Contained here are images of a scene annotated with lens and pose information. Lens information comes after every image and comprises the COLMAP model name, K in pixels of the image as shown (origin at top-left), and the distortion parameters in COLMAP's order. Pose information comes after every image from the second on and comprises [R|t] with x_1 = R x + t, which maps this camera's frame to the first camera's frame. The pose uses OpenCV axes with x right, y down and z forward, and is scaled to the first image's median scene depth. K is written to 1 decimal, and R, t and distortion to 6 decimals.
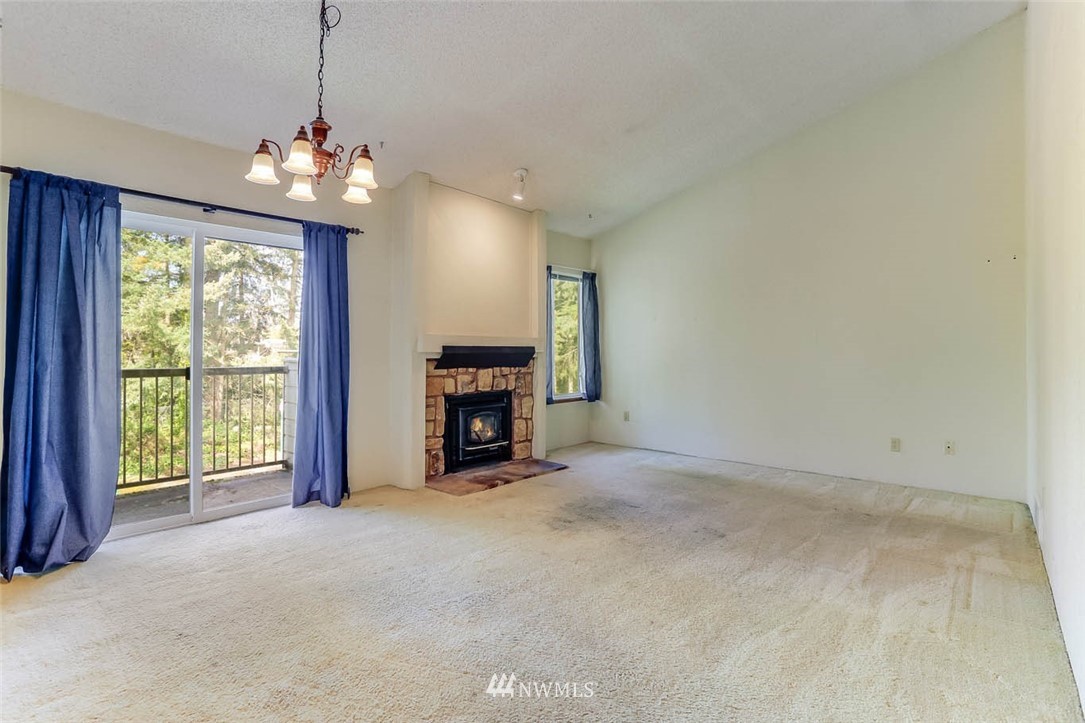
lens RADIAL K [[516.0, 0, 543.7], [0, 516.0, 346.0], [0, 0, 1]] dist [0.001224, 0.000363]
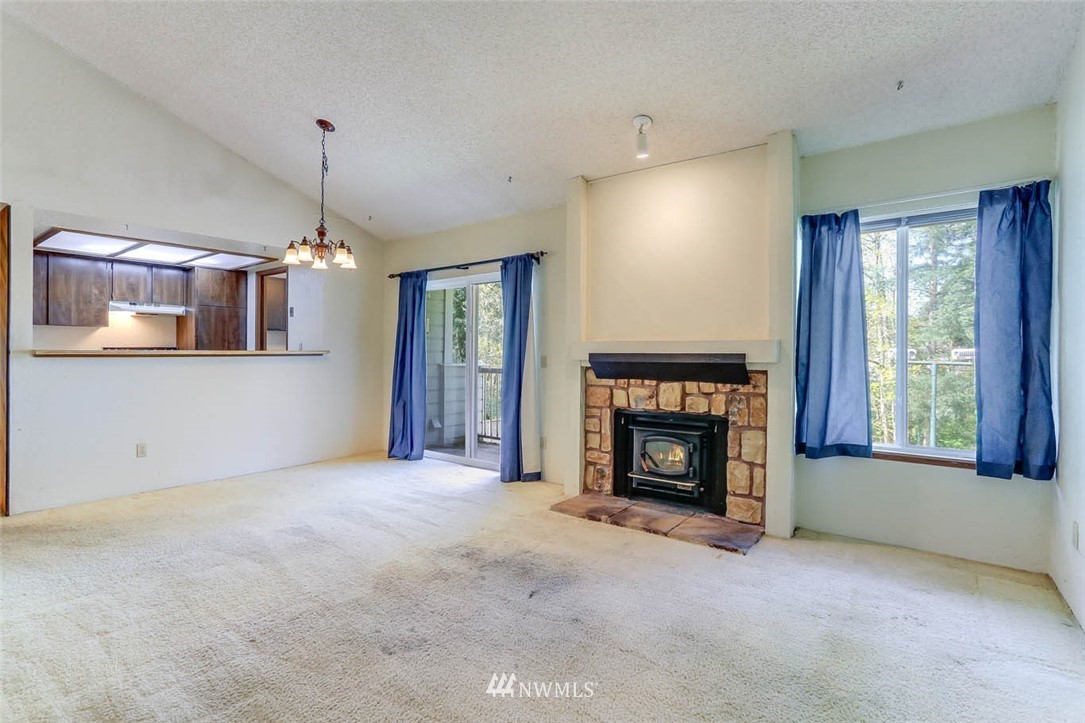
lens RADIAL K [[526.8, 0, 542.5], [0, 526.8, 361.5], [0, 0, 1]] dist [-0.033339, 0.024289]
pose [[0.092235, 0.009528, -0.995692, 0.676279], [0.001152, 0.999953, 0.009676, 0.004745], [0.995737, -0.002039, 0.092220, 0.753978]]
